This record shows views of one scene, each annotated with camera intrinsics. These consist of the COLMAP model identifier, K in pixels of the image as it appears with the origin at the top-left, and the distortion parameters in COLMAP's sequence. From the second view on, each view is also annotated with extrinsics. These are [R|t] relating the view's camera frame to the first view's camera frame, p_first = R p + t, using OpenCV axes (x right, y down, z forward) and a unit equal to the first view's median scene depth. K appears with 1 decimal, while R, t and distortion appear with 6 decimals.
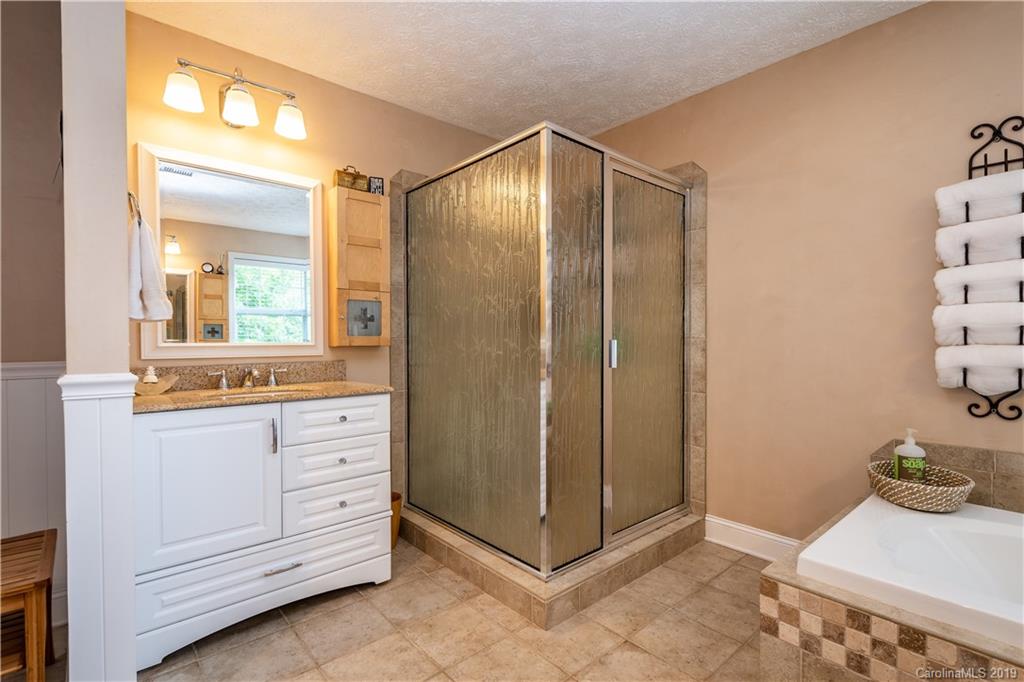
lens RADIAL K [[488.9, 0, 510.7], [0, 488.9, 343.9], [0, 0, 1]] dist [0.002912, -0.000025]
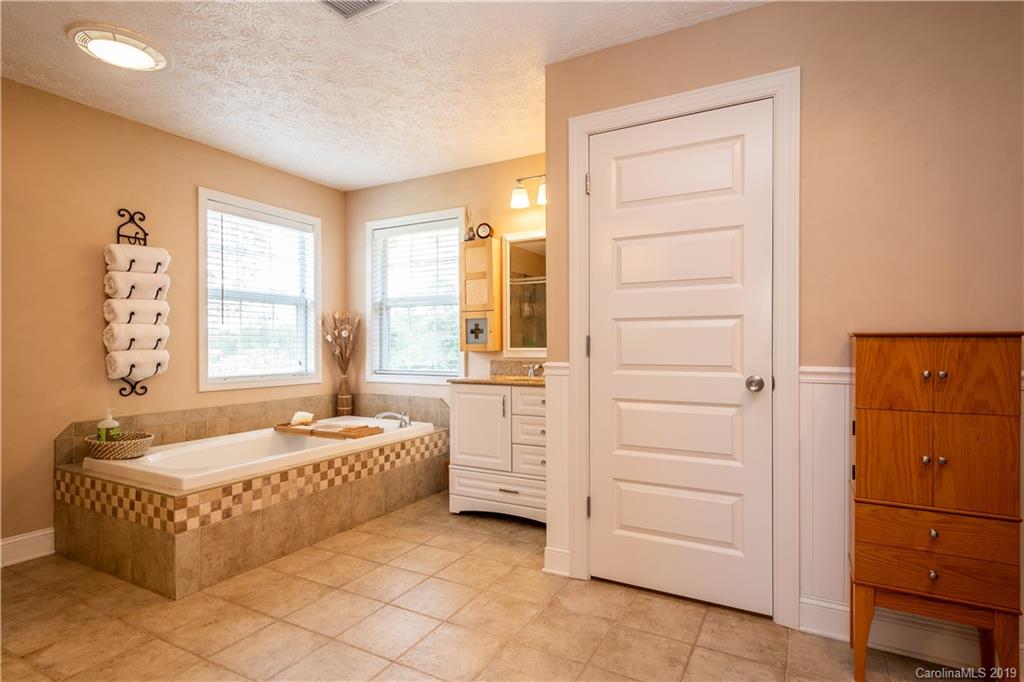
lens RADIAL K [[534.0, 0, 511.0], [0, 534.0, 343.6], [0, 0, 1]] dist [0.015060, -0.002439]
pose [[-0.339477, 0.005911, 0.940596, -1.107352], [0.018156, 0.999835, 0.000270, 0.004228], [-0.940439, 0.017169, -0.339529, 0.442762]]
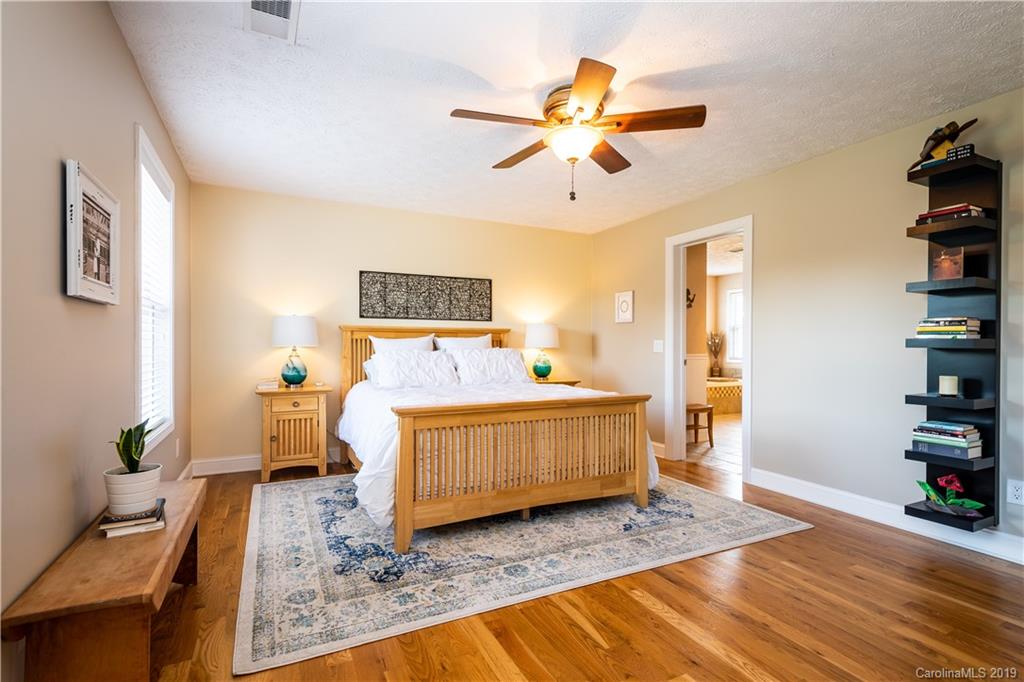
lens RADIAL K [[488.9, 0, 513.1], [0, 488.9, 343.2], [0, 0, 1]] dist [0.002912, -0.000025]
pose [[0.255468, 0.002859, 0.966813, -4.059829], [0.006552, 0.999968, -0.004688, -0.022079], [-0.966795, 0.007533, 0.255441, 1.091069]]
